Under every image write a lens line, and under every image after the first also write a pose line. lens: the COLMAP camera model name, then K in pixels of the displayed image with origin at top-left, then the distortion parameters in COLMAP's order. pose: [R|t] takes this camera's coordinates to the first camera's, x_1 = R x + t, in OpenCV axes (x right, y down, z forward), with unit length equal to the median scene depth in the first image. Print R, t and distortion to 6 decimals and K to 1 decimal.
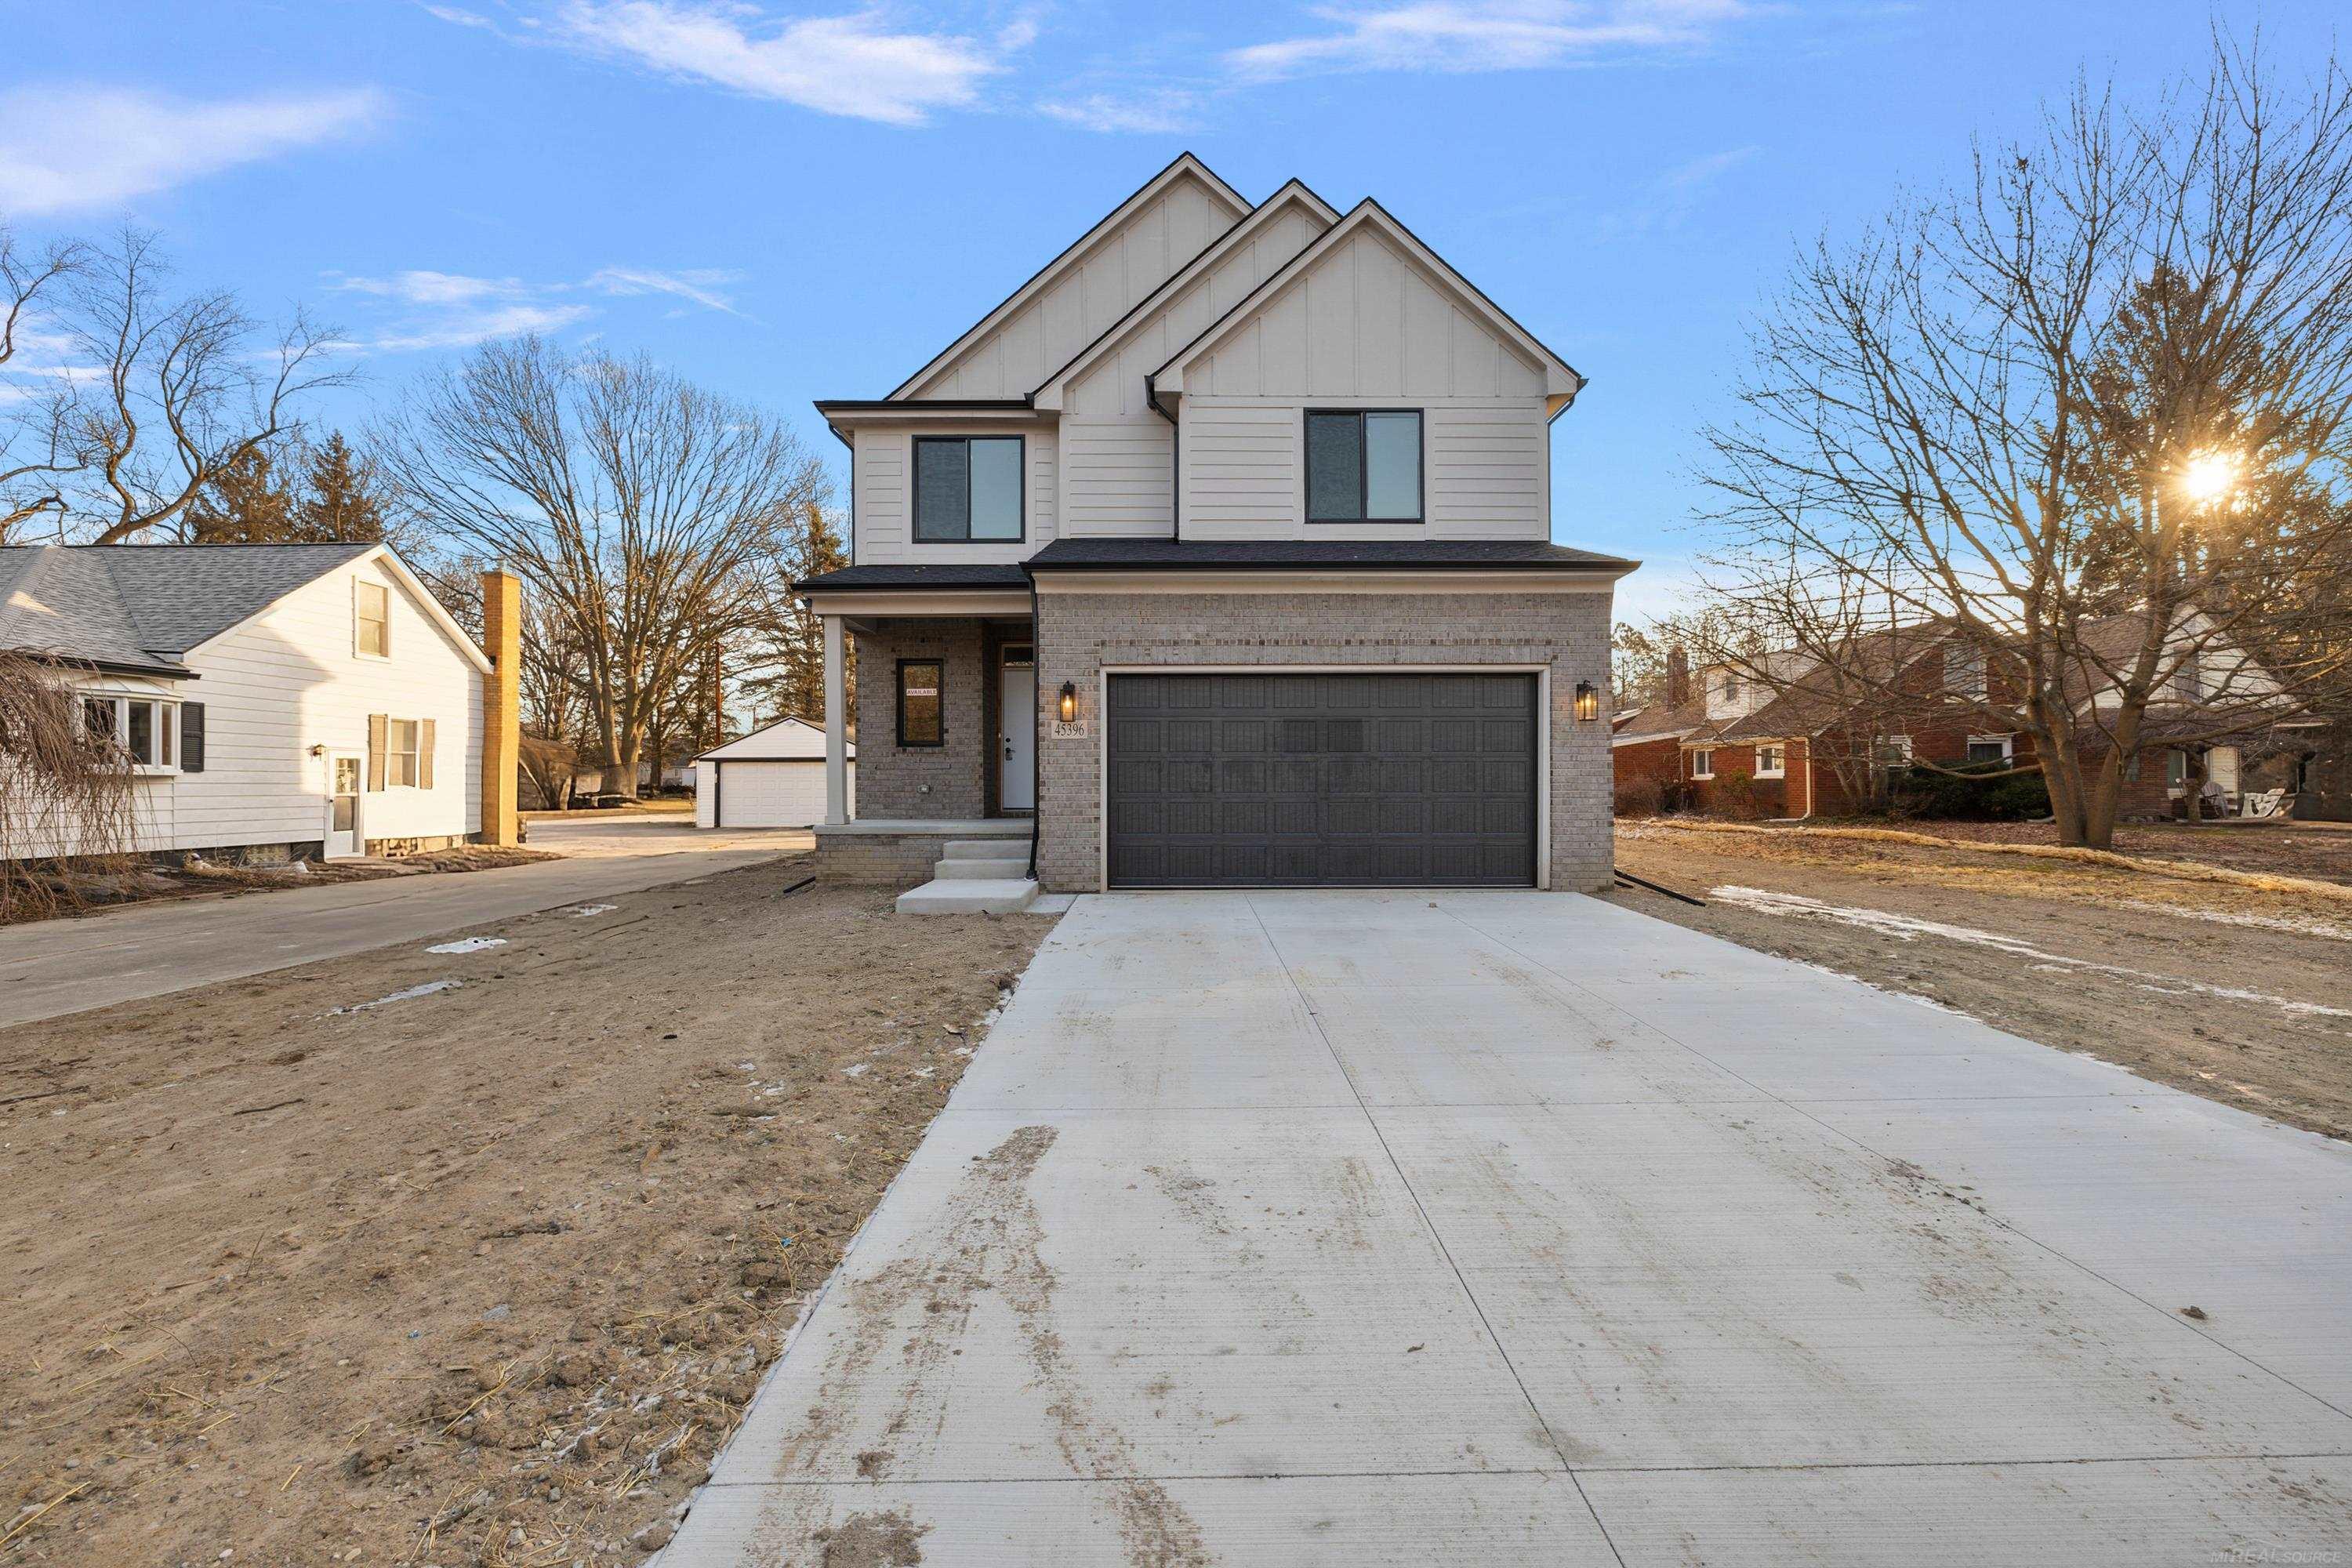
lens RADIAL K [[998.2, 0, 1168.3], [0, 998.2, 785.6], [0, 0, 1]] dist [-0.000703, 0.000449]
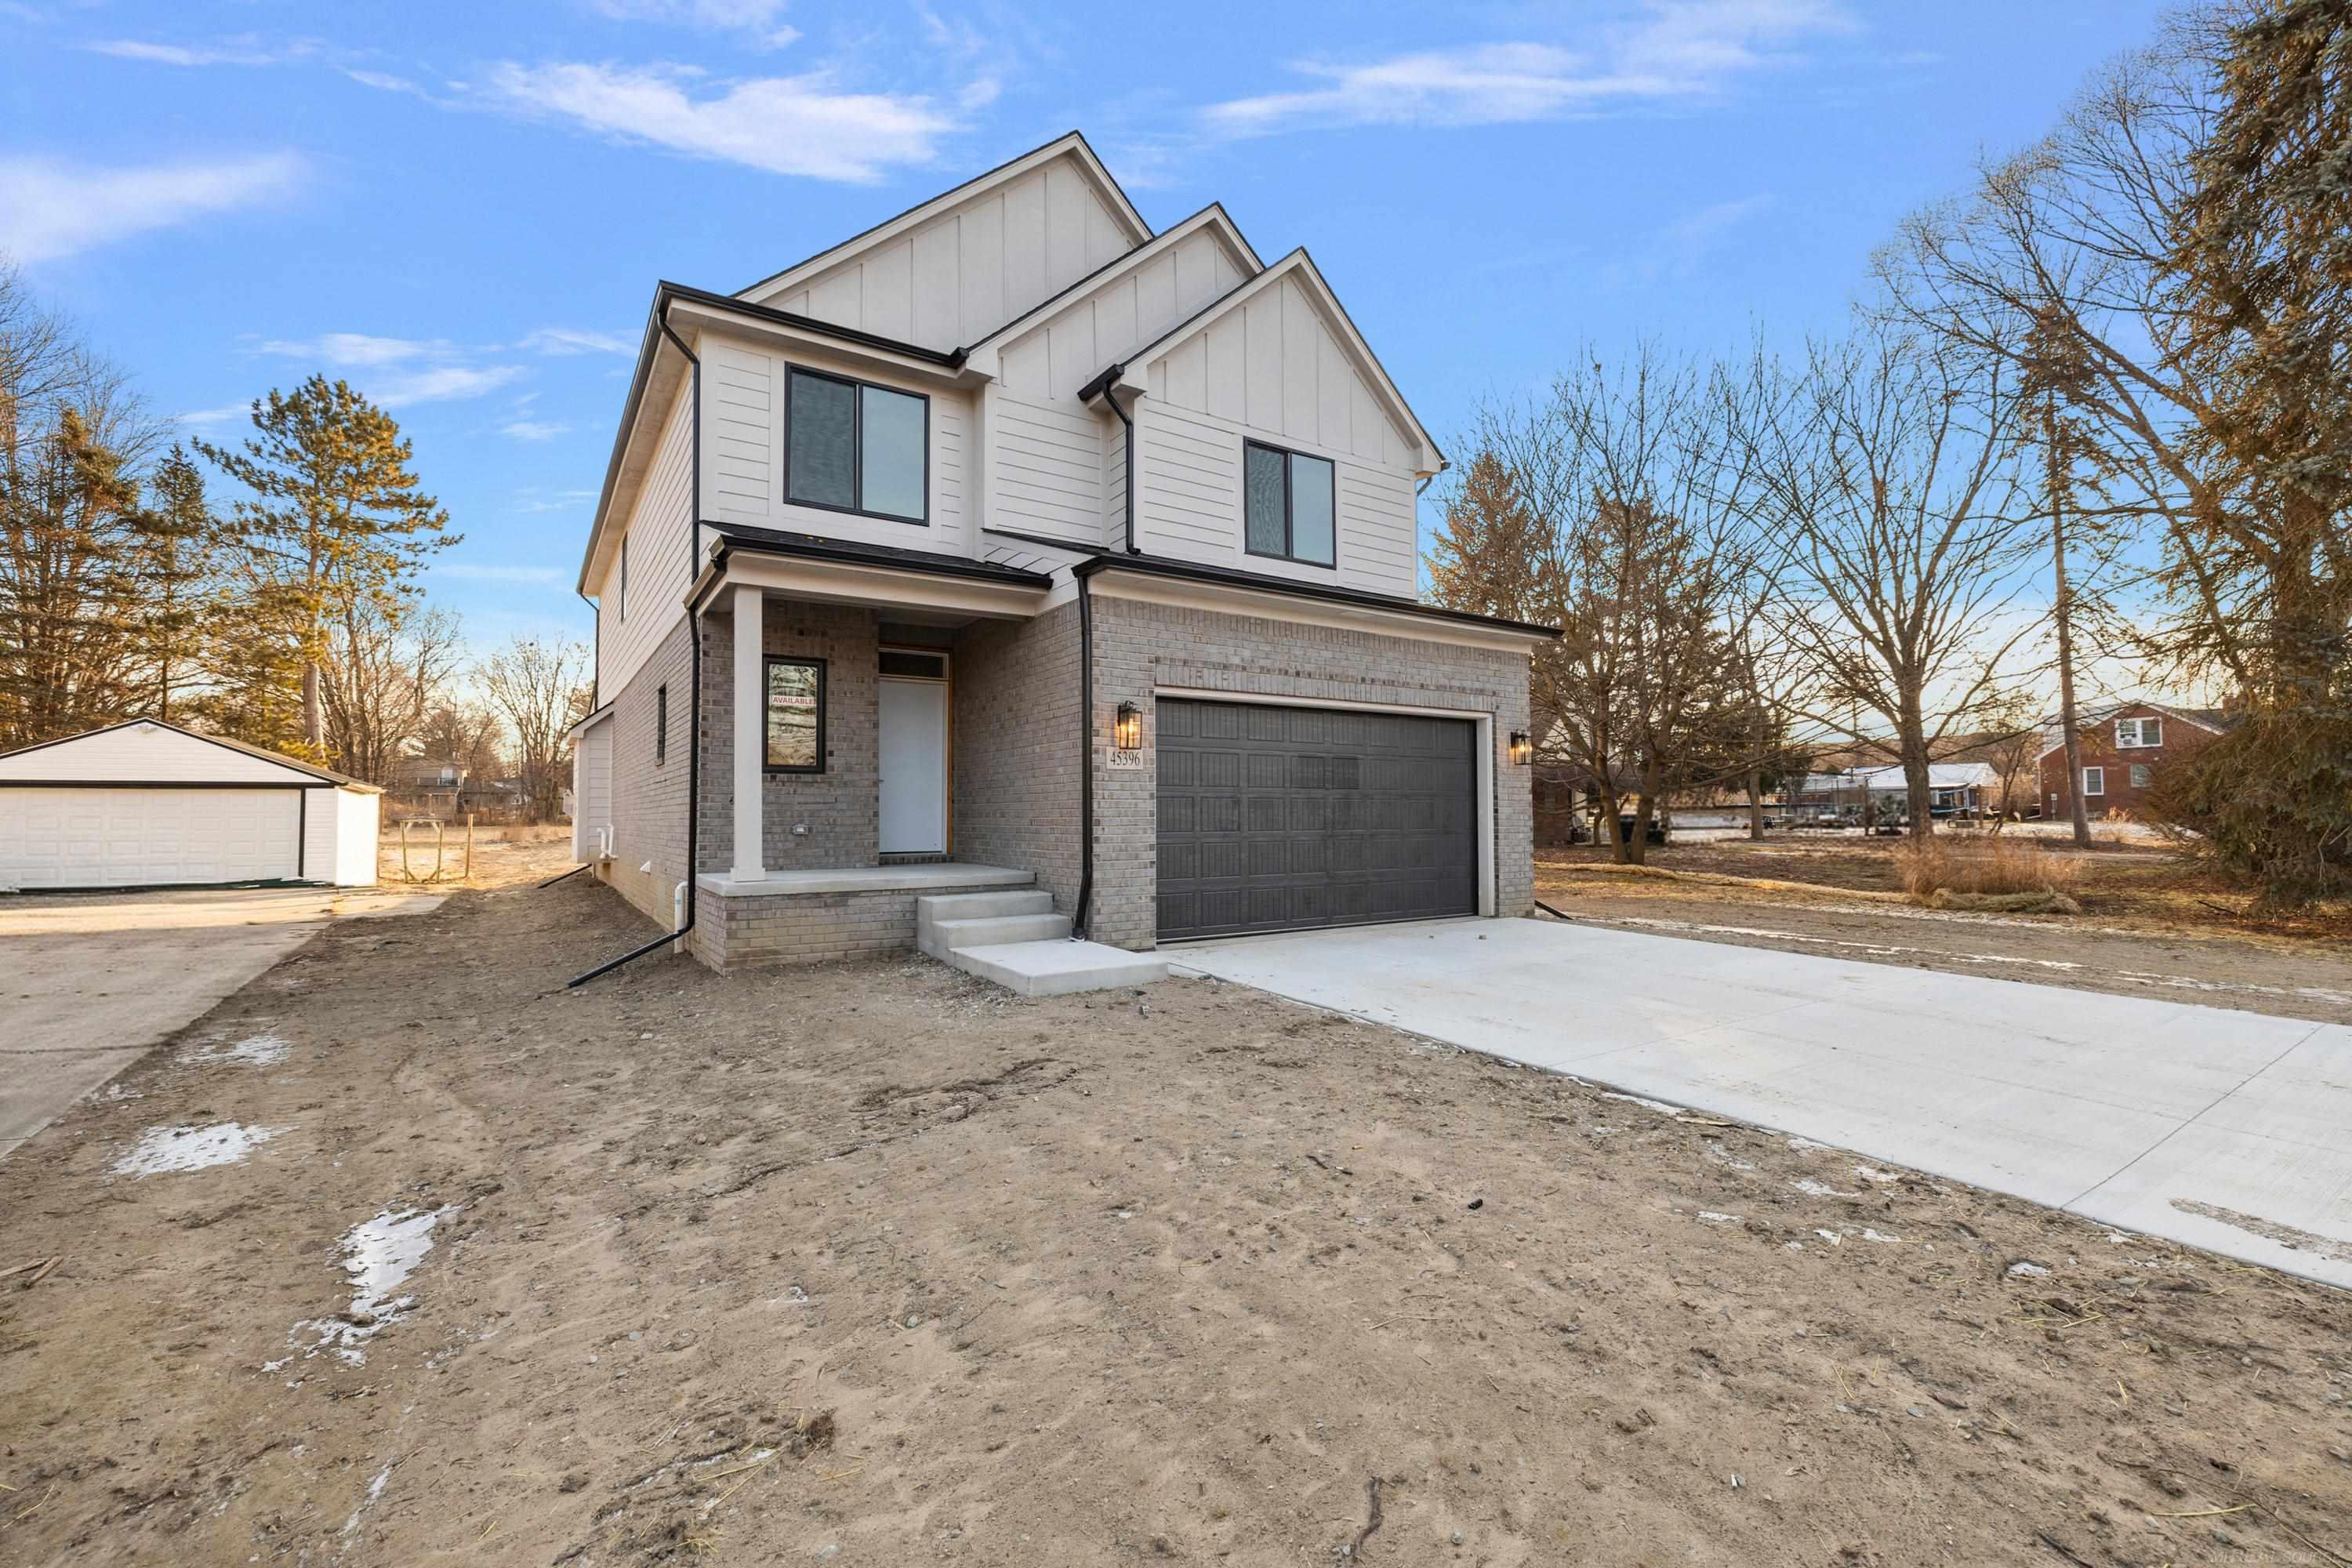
lens RADIAL K [[998.2, 0, 1168.9], [0, 998.2, 781.7], [0, 0, 1]] dist [-0.000703, 0.000449]
pose [[0.835375, 0.017676, 0.549396, -0.461986], [0.003006, 0.999321, -0.036723, -0.004507], [-0.549672, 0.032329, 0.834755, 0.237694]]
